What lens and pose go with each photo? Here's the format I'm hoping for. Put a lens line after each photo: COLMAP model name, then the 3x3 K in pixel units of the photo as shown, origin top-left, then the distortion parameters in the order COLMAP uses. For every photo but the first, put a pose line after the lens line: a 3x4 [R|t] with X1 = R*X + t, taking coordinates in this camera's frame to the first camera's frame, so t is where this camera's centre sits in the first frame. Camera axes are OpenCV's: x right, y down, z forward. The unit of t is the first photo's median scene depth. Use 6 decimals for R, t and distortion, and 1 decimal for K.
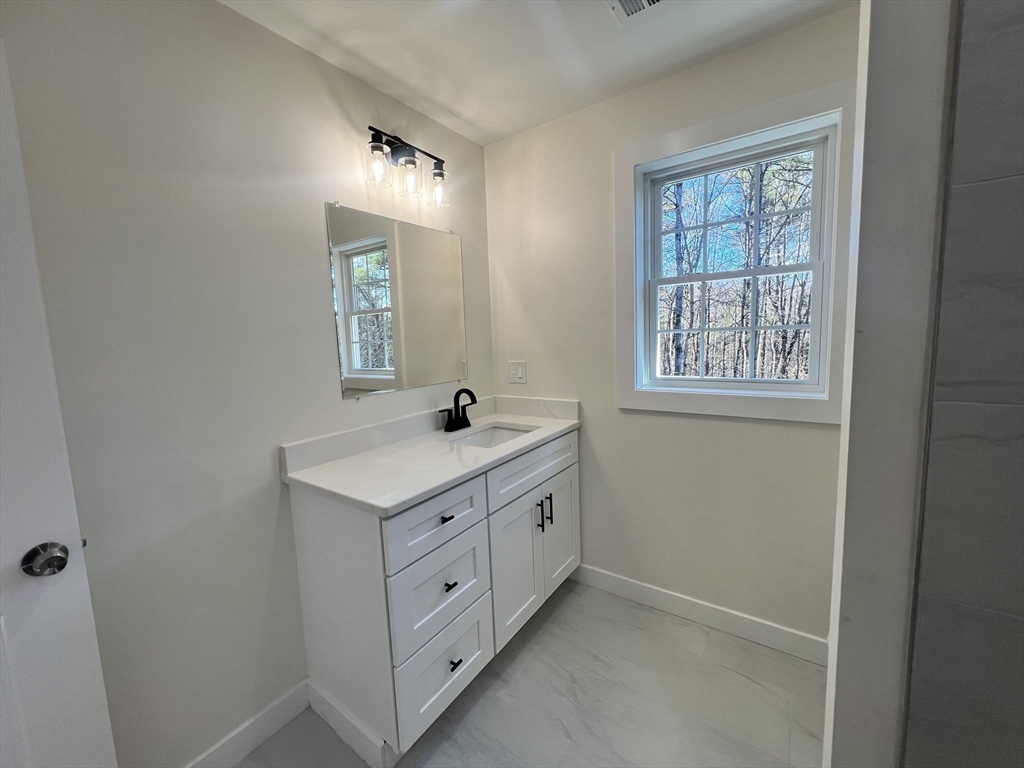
lens RADIAL K [[412.7, 0, 511.4], [0, 412.7, 381.8], [0, 0, 1]] dist [-0.001636, -0.000398]
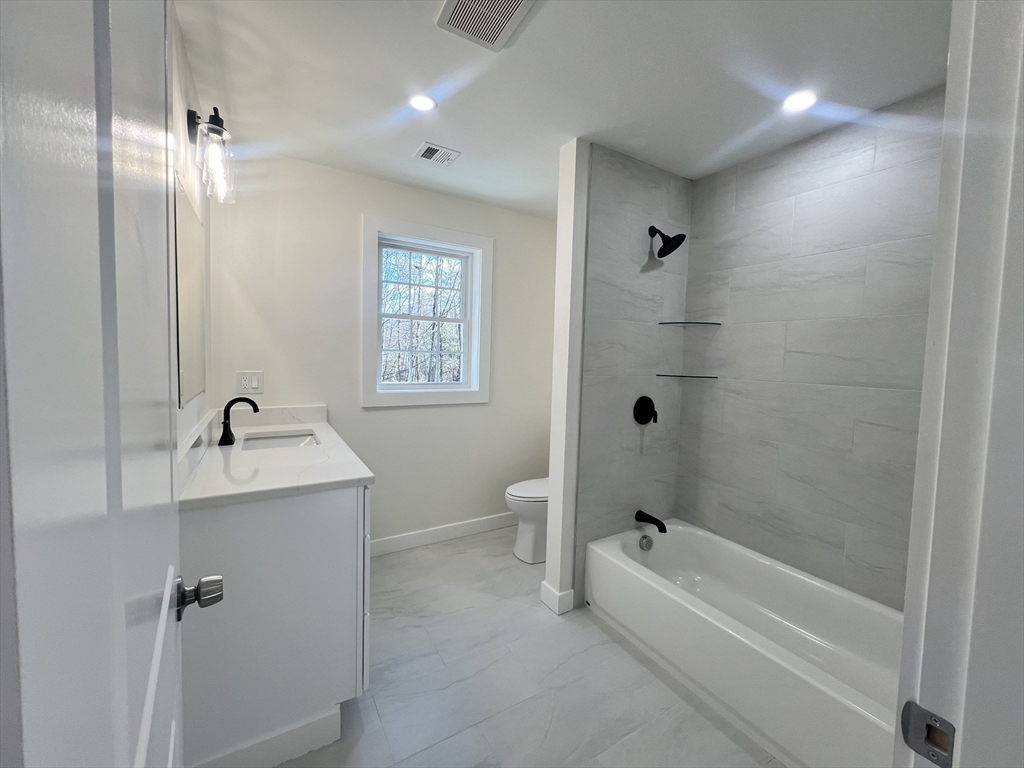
lens RADIAL K [[412.7, 0, 508.5], [0, 412.7, 382.7], [0, 0, 1]] dist [-0.001636, -0.000398]
pose [[0.404710, -0.010076, 0.914389, -0.800539], [0.057774, 0.998223, -0.014571, 0.033690], [-0.912618, 0.058725, 0.404573, 0.062794]]
